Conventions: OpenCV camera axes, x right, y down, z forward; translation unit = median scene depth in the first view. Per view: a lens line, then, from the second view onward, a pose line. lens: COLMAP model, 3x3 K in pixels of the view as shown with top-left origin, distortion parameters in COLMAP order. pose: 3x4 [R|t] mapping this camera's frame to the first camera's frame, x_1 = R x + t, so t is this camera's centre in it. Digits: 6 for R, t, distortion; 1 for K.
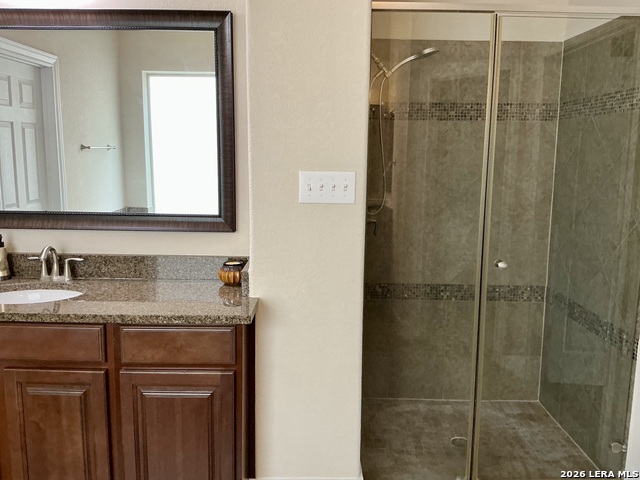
lens RADIAL K [[563.4, 0, 319.0], [0, 563.4, 243.4], [0, 0, 1]] dist [0.035699, -0.015468]
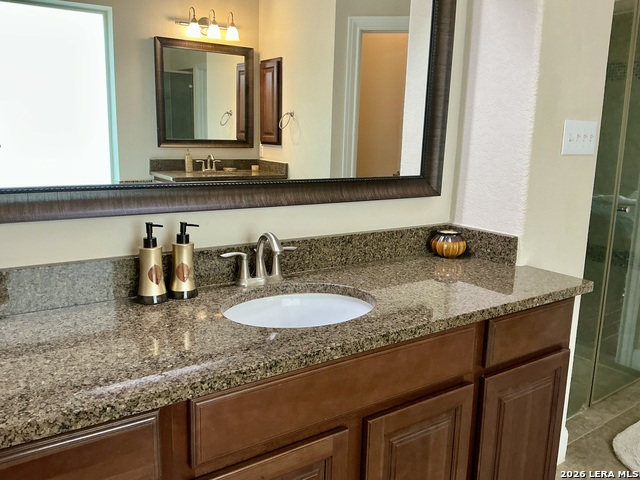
lens RADIAL K [[563.4, 0, 319.2], [0, 563.4, 235.8], [0, 0, 1]] dist [0.035699, -0.015468]
pose [[0.814986, -0.102852, 0.570279, -0.789708], [0.081662, 0.994686, 0.062692, -0.027416], [-0.573697, -0.004523, 0.819055, 0.418014]]
